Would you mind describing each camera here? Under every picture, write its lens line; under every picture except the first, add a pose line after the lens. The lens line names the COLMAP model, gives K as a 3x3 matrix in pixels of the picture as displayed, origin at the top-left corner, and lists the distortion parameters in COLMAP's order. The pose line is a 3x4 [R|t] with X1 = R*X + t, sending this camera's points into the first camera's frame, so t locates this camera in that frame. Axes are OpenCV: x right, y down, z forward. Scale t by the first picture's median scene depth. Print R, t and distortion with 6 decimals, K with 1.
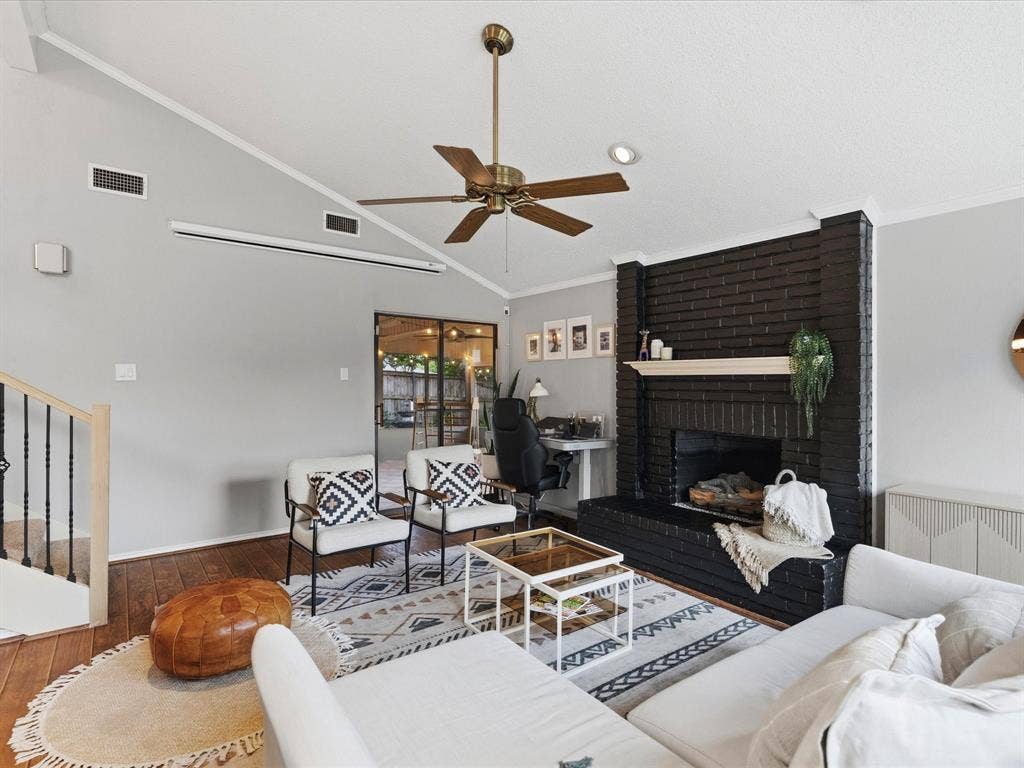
lens RADIAL K [[530.2, 0, 517.4], [0, 530.2, 385.1], [0, 0, 1]] dist [-0.007927, 0.002942]
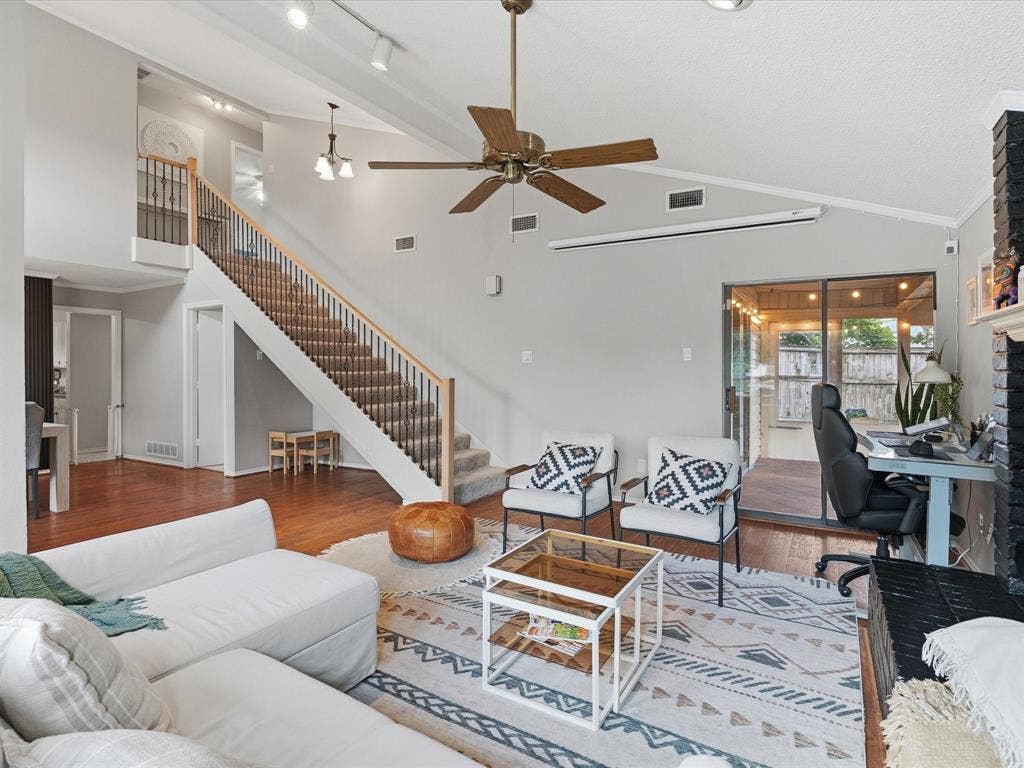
lens RADIAL K [[530.2, 0, 501.2], [0, 530.2, 365.9], [0, 0, 1]] dist [-0.007927, 0.002942]
pose [[0.371139, -0.004581, -0.928566, 0.530373], [-0.000007, 0.999988, -0.004936, 0.005903], [0.928577, 0.001838, 0.371134, 0.392194]]
